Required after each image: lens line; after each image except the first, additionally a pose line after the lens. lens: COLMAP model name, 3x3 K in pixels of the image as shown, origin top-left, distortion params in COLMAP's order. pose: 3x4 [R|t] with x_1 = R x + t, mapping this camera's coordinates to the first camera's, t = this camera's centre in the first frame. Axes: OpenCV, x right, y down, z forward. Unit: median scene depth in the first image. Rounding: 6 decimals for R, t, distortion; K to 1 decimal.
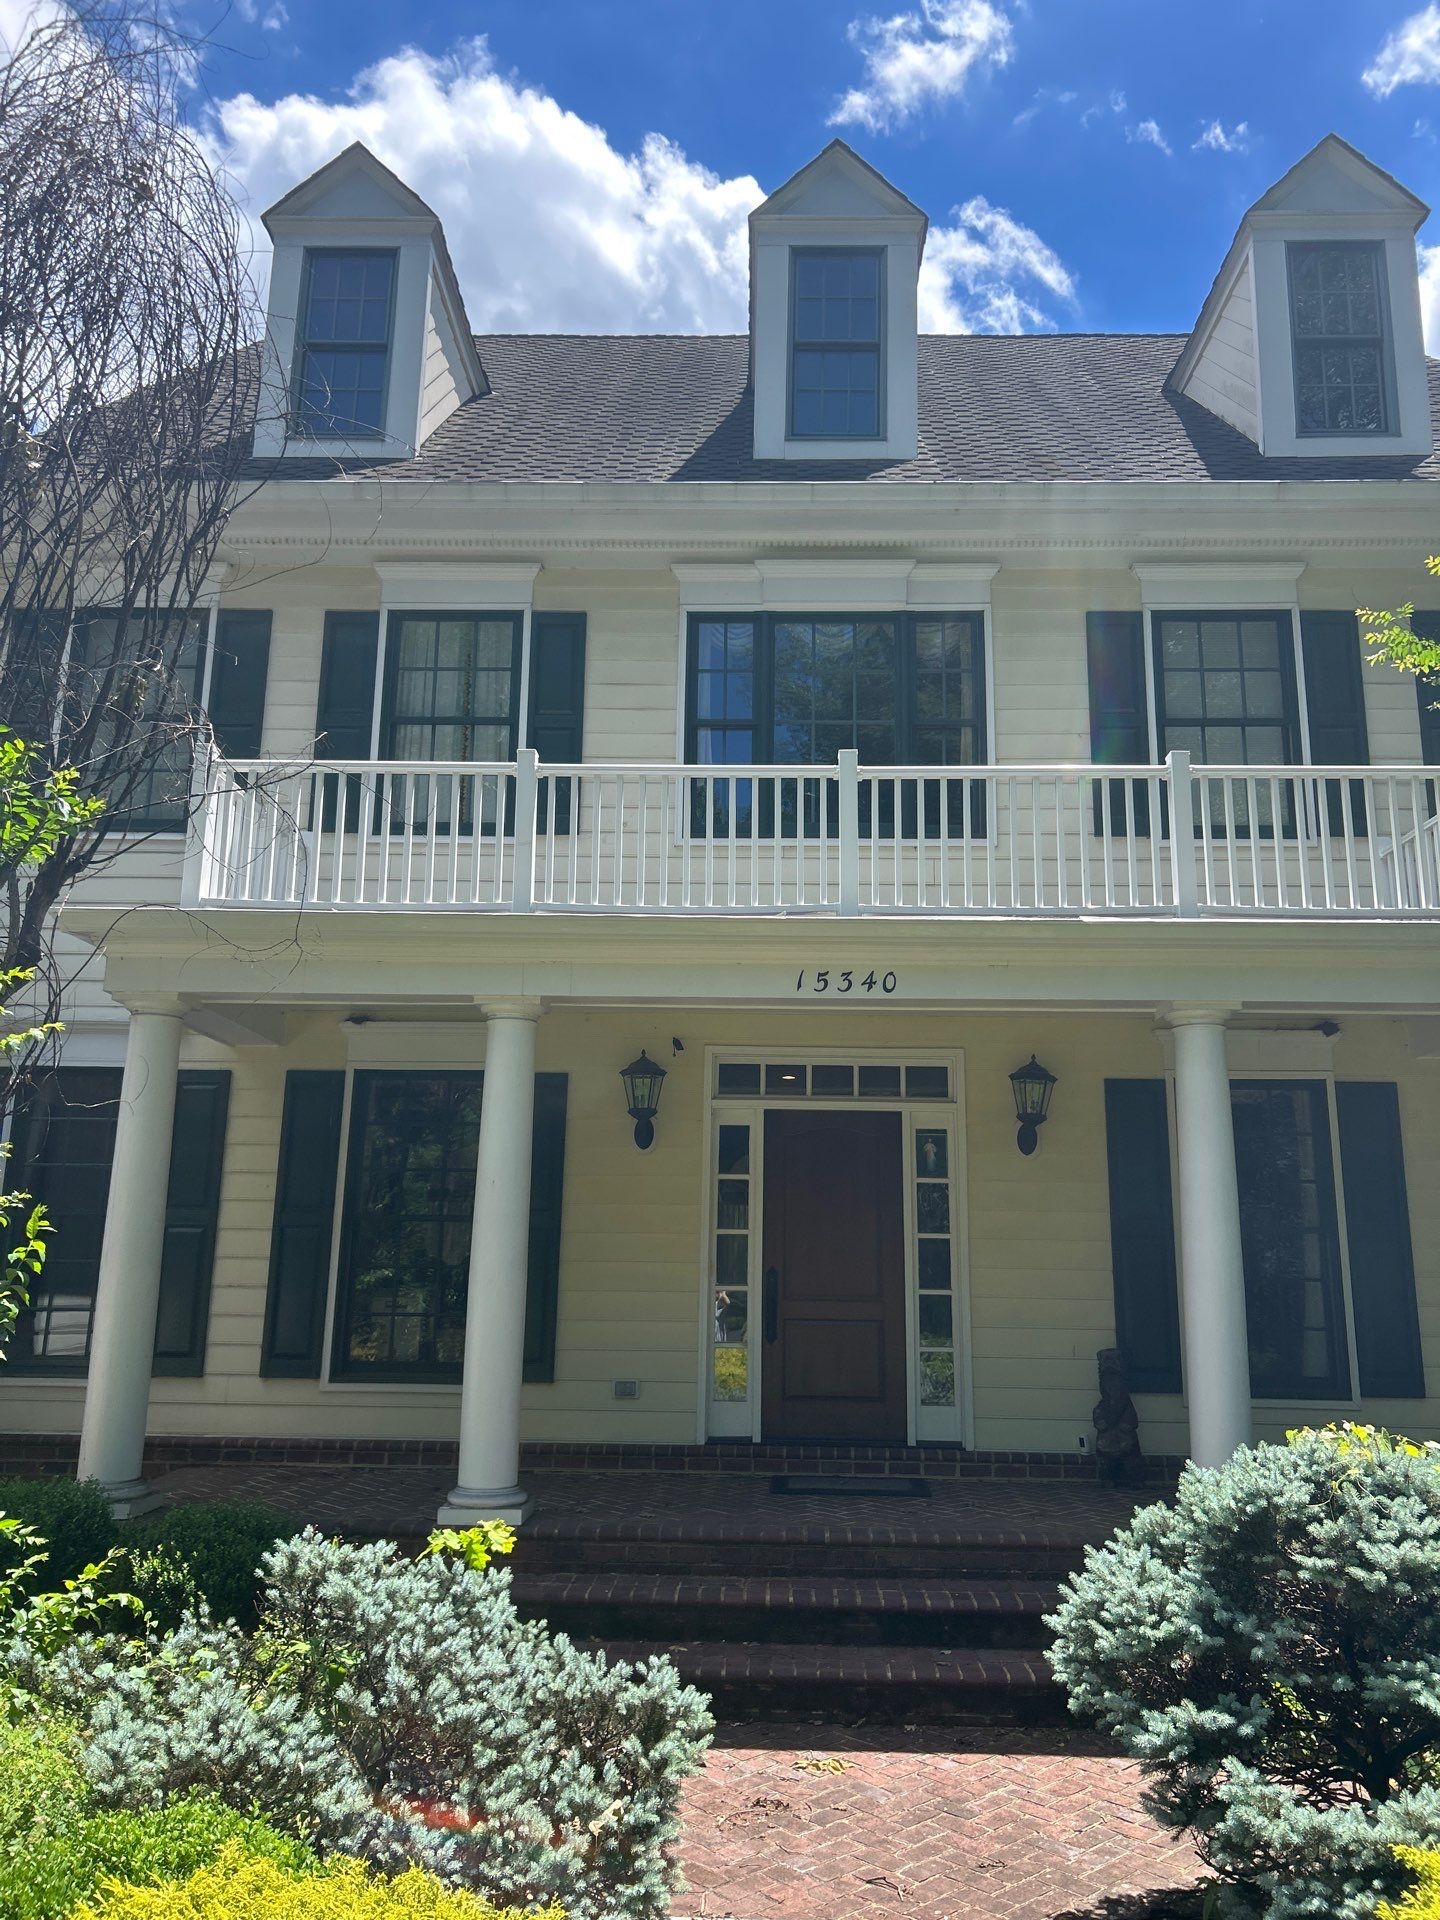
lens RADIAL K [[1444.4, 0, 720.0], [0, 1444.4, 960.0], [0, 0, 1]] dist [0.034525, -0.004978]
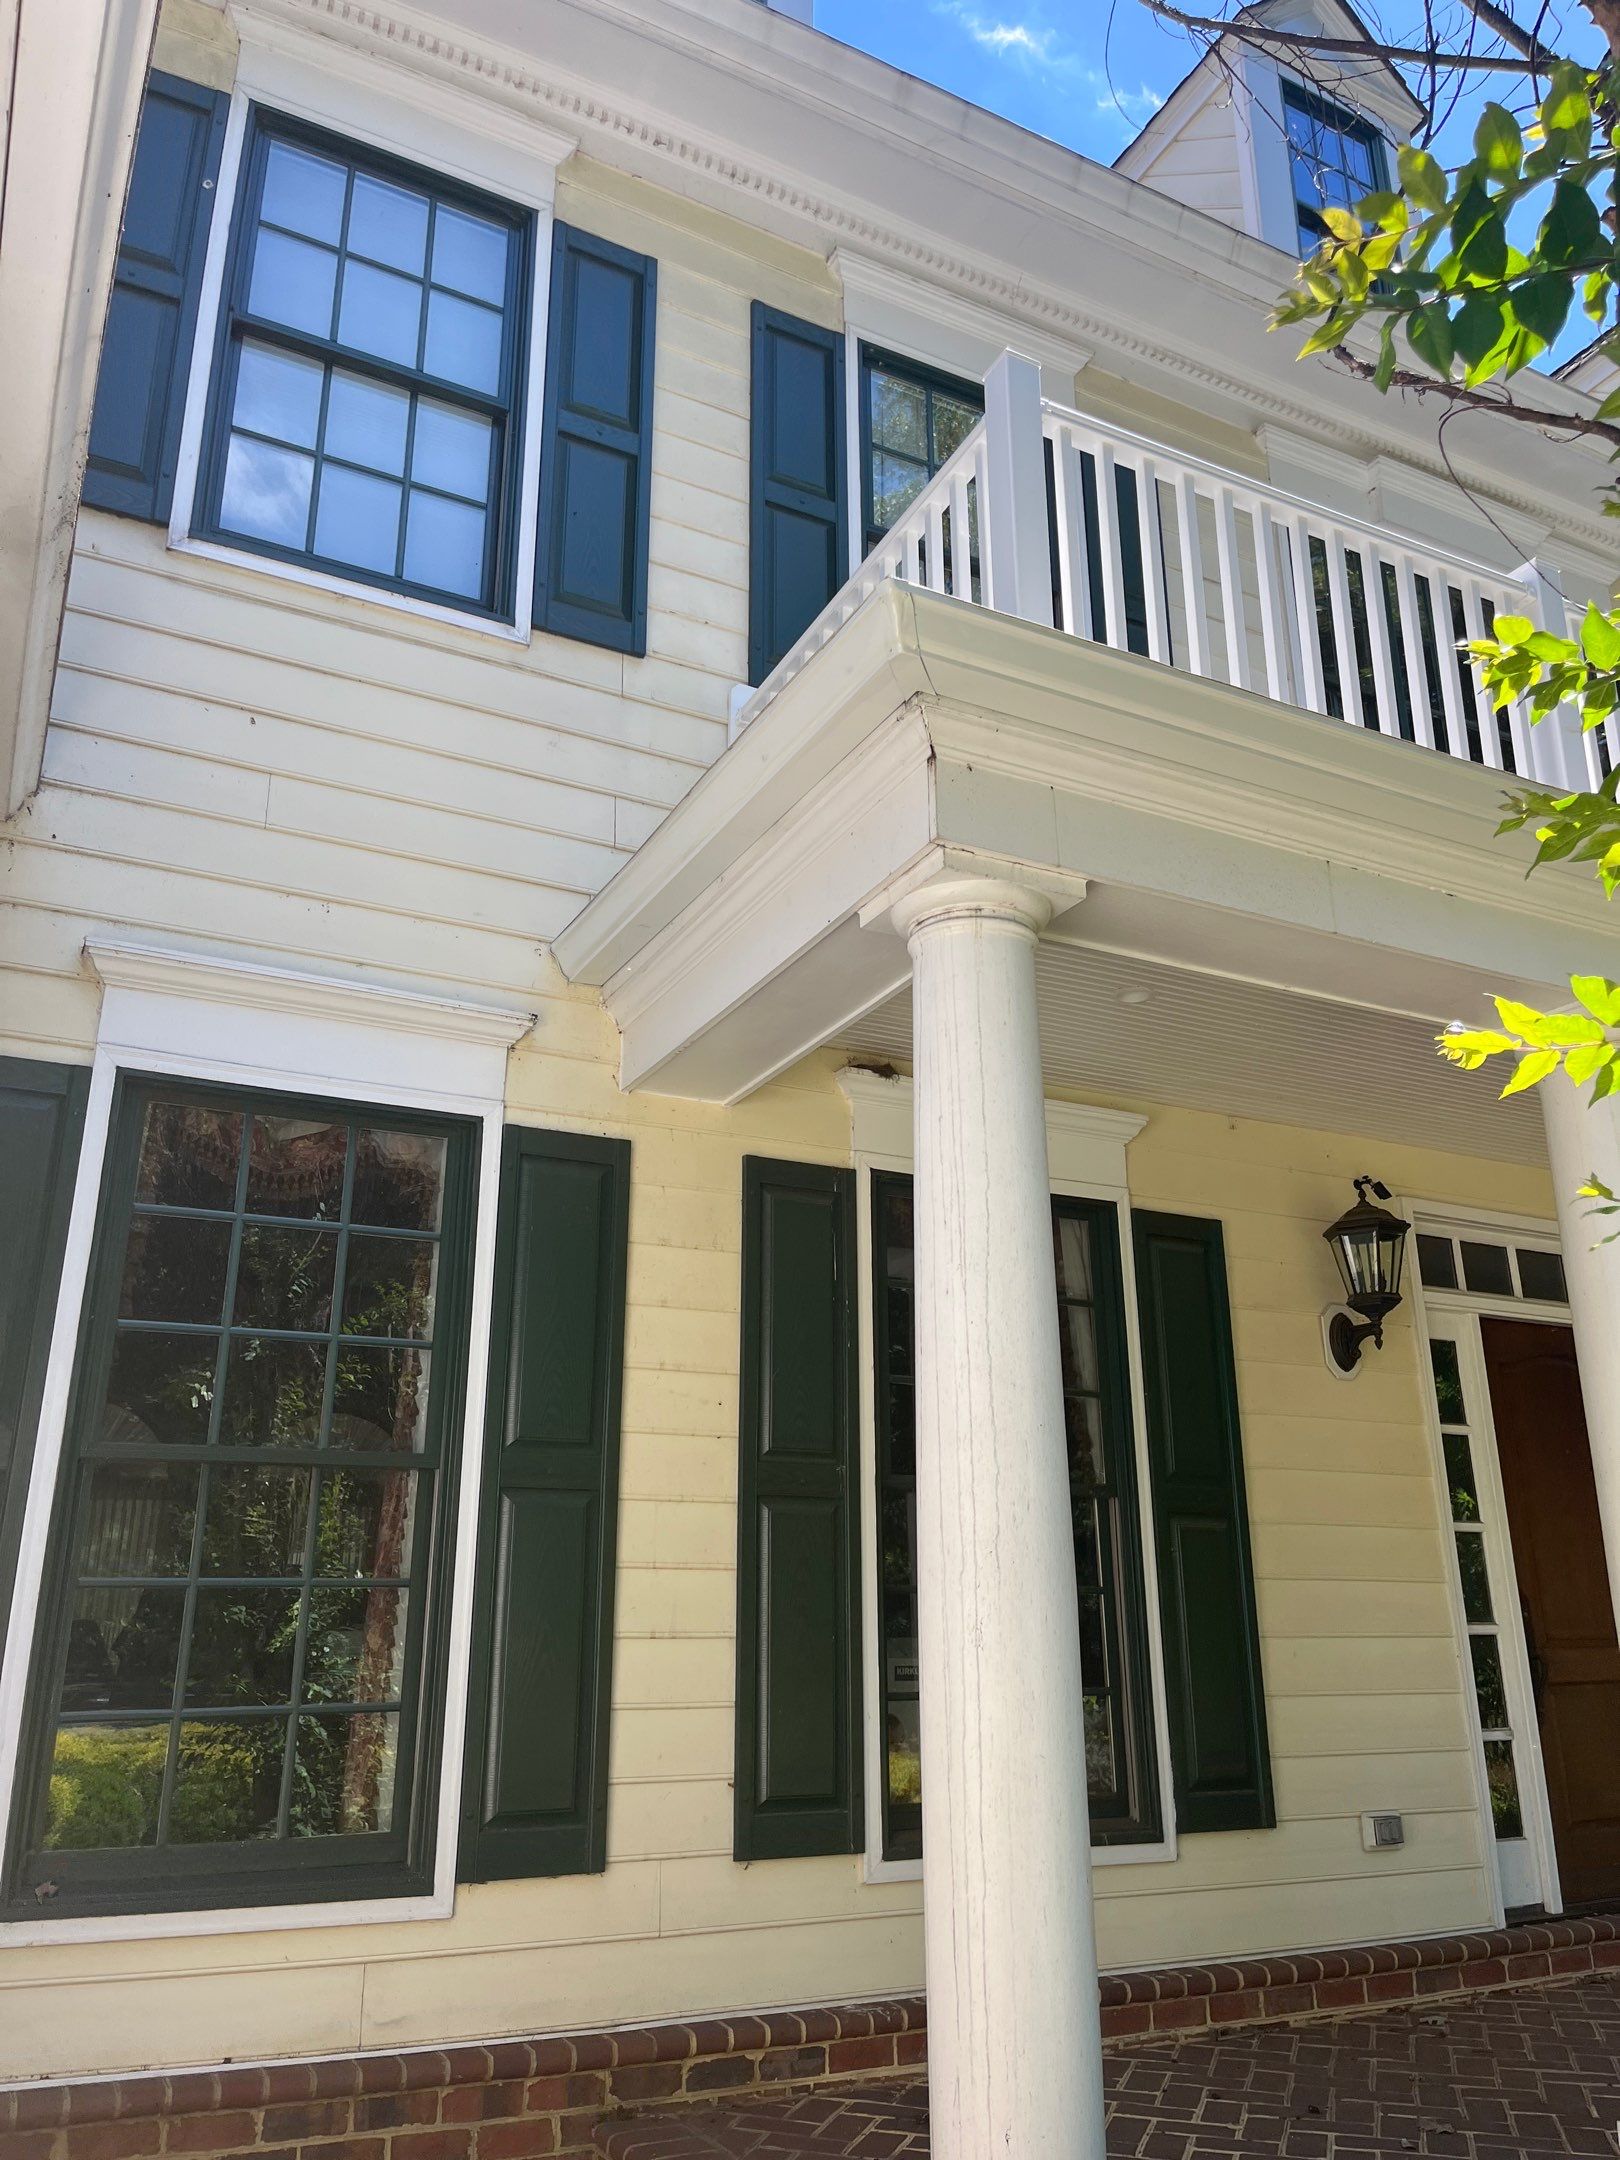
lens RADIAL K [[1625.0, 0, 810.0], [0, 1625.0, 1080.0], [0, 0, 1]] dist [0.034525, -0.004978]
pose [[0.869782, 0.139718, 0.473243, -0.556262], [-0.083839, 0.986975, -0.137300, 0.127947], [-0.486262, 0.079745, 0.870167, 0.560043]]
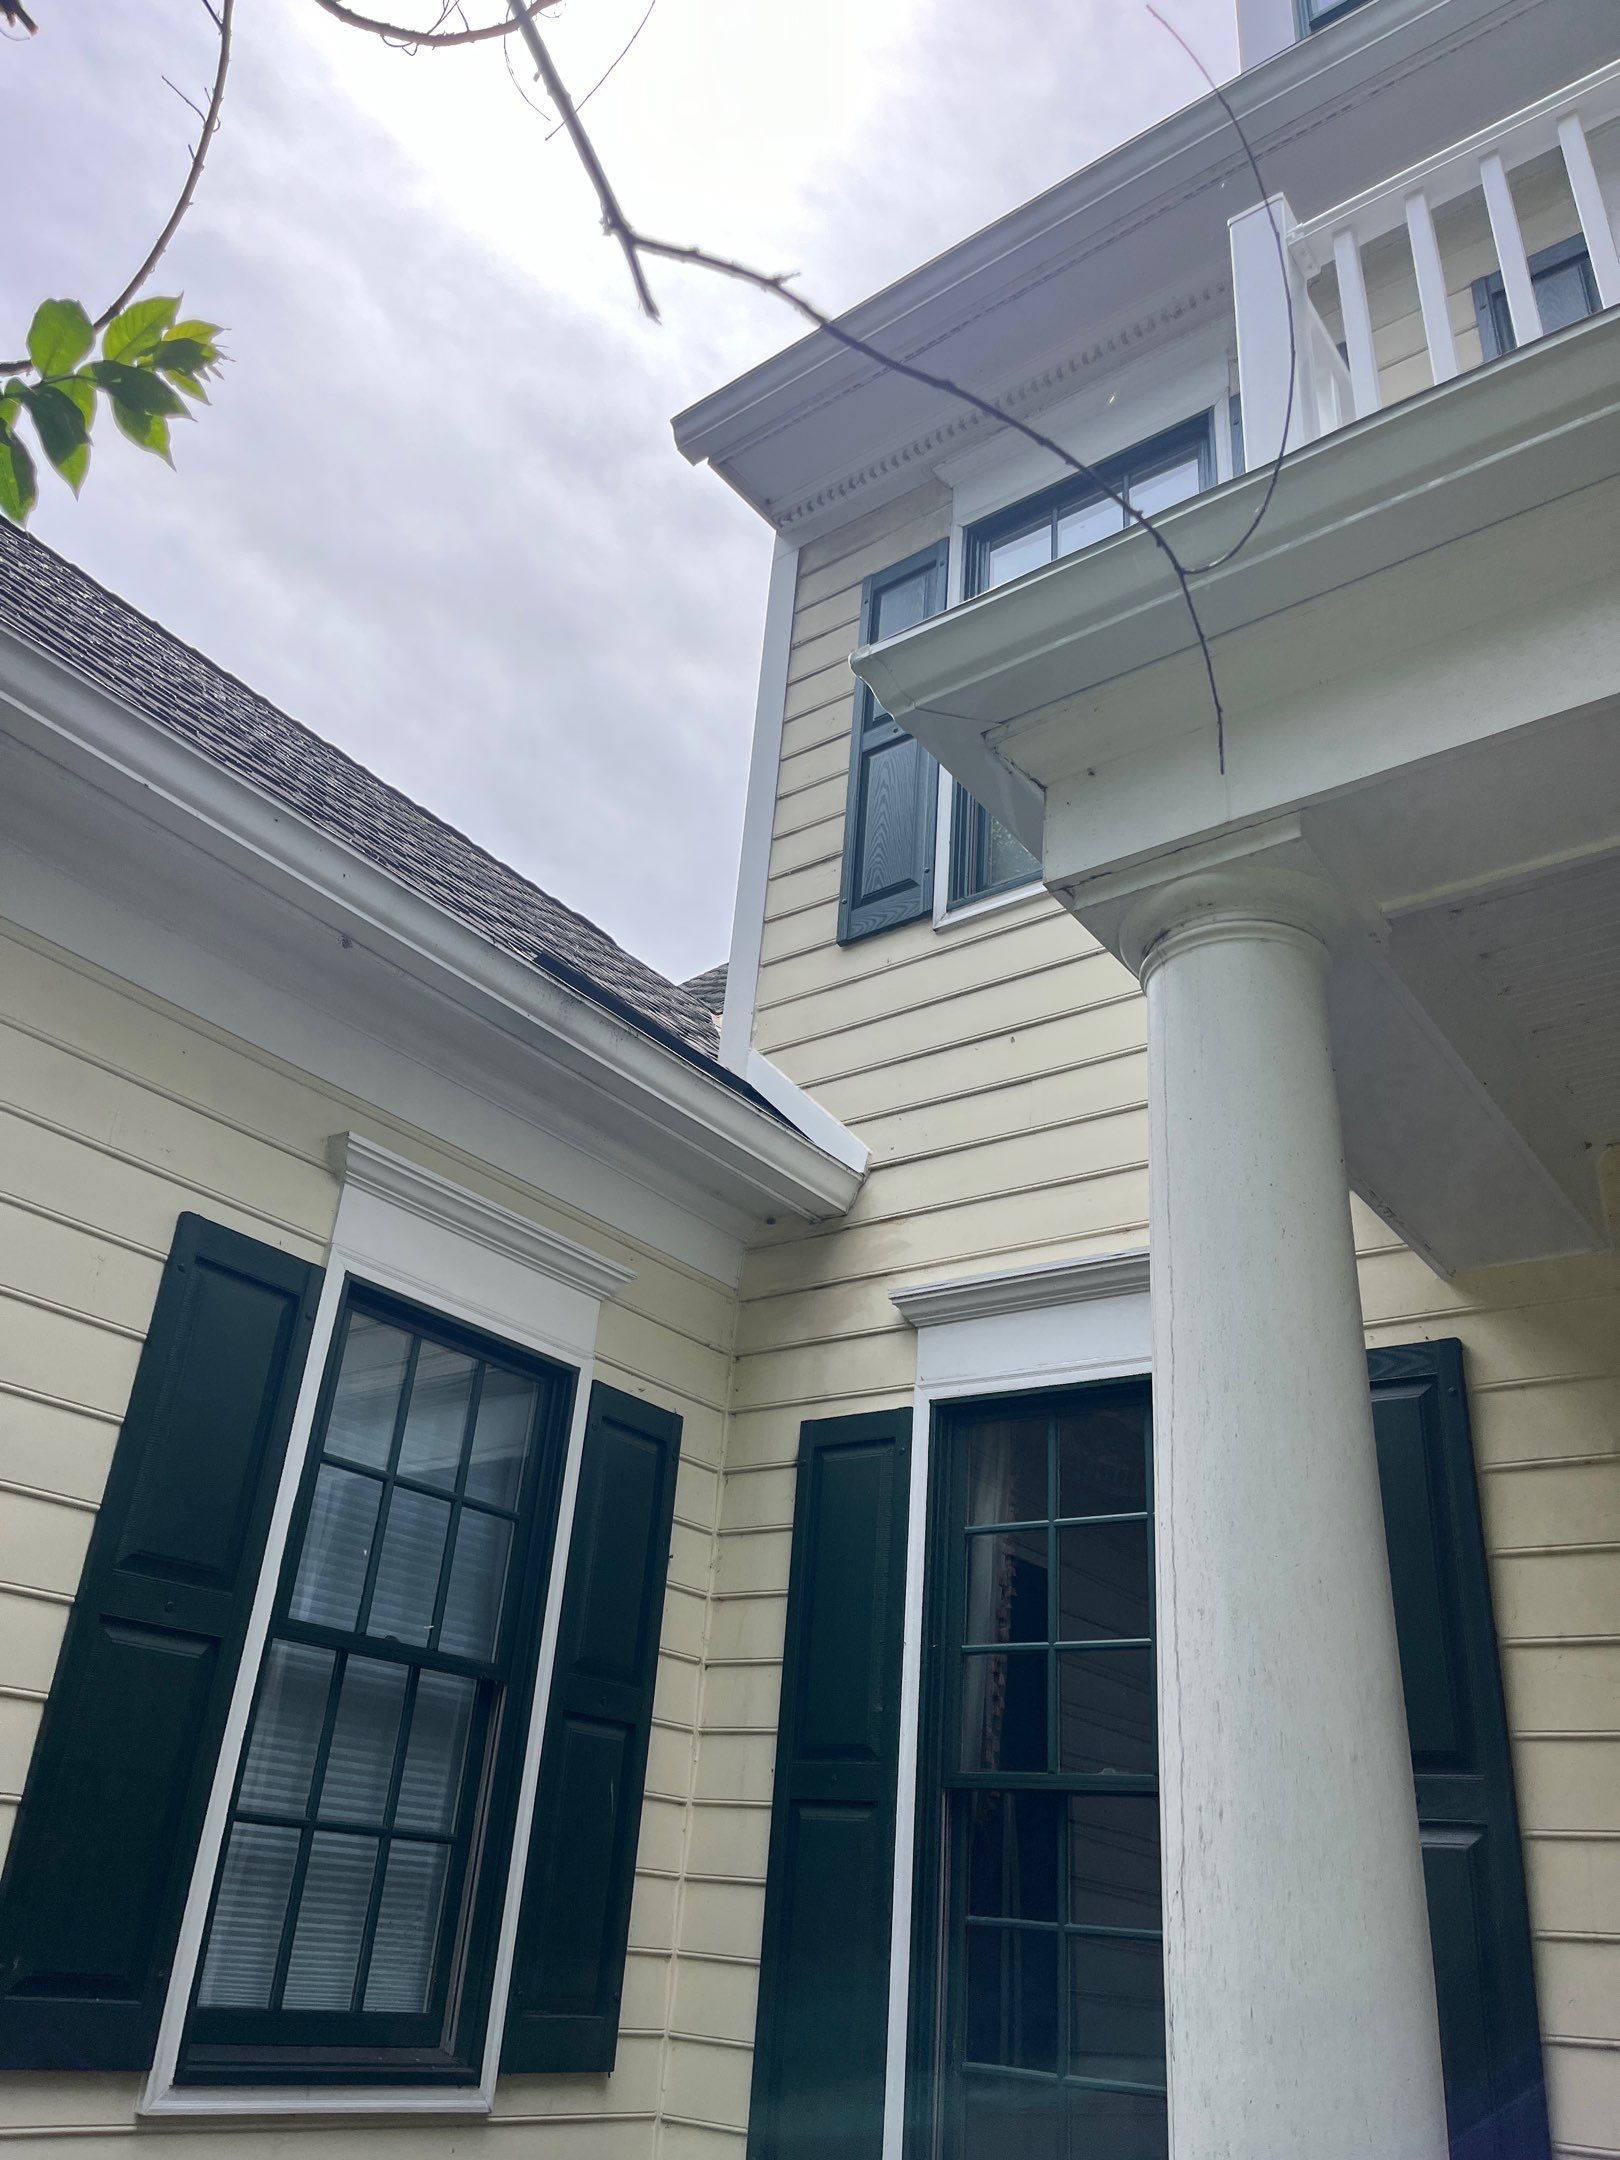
lens RADIAL K [[1678.6, 0, 801.0], [0, 1678.6, 1082.3], [0, 0, 1]] dist [0.038767, -0.005746]
pose [[0.820224, -0.219940, -0.528071, -0.251964], [0.062012, 0.951879, -0.300134, 0.135070], [0.568671, 0.213431, 0.794393, 0.609009]]
